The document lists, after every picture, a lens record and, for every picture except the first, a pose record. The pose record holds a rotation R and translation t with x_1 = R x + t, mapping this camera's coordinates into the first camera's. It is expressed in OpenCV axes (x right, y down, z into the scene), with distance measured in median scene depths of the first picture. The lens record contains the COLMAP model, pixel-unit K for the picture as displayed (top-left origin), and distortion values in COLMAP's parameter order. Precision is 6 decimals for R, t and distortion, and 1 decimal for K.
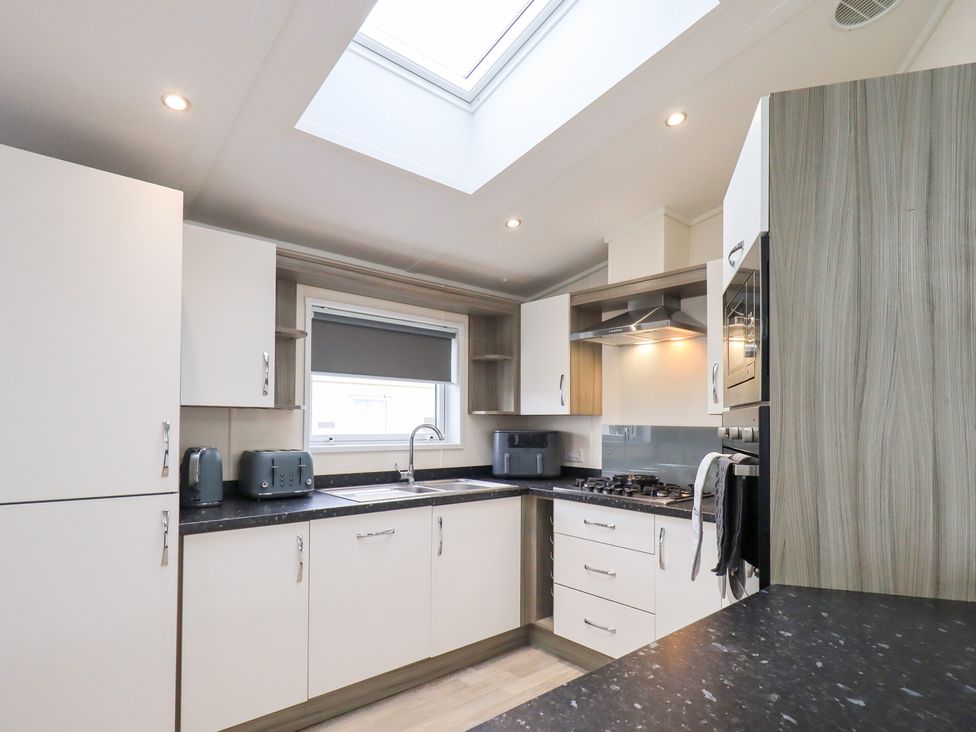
lens RADIAL K [[532.1, 0, 489.5], [0, 532.1, 410.6], [0, 0, 1]] dist [0.002748, 0.000200]
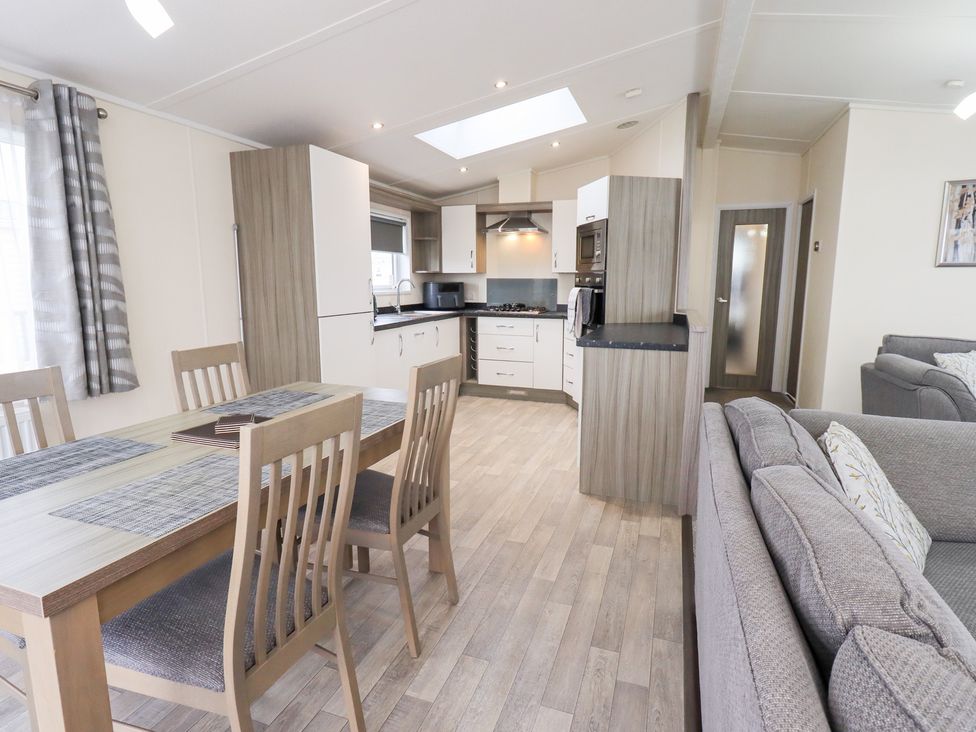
lens RADIAL K [[523.6, 0, 493.2], [0, 523.6, 356.7], [0, 0, 1]] dist [0.009095, -0.001276]
pose [[0.872537, -0.083117, 0.481426, -0.666983], [-0.001108, 0.985082, 0.172080, -0.018081], [-0.488547, -0.150679, 0.859429, -0.607361]]
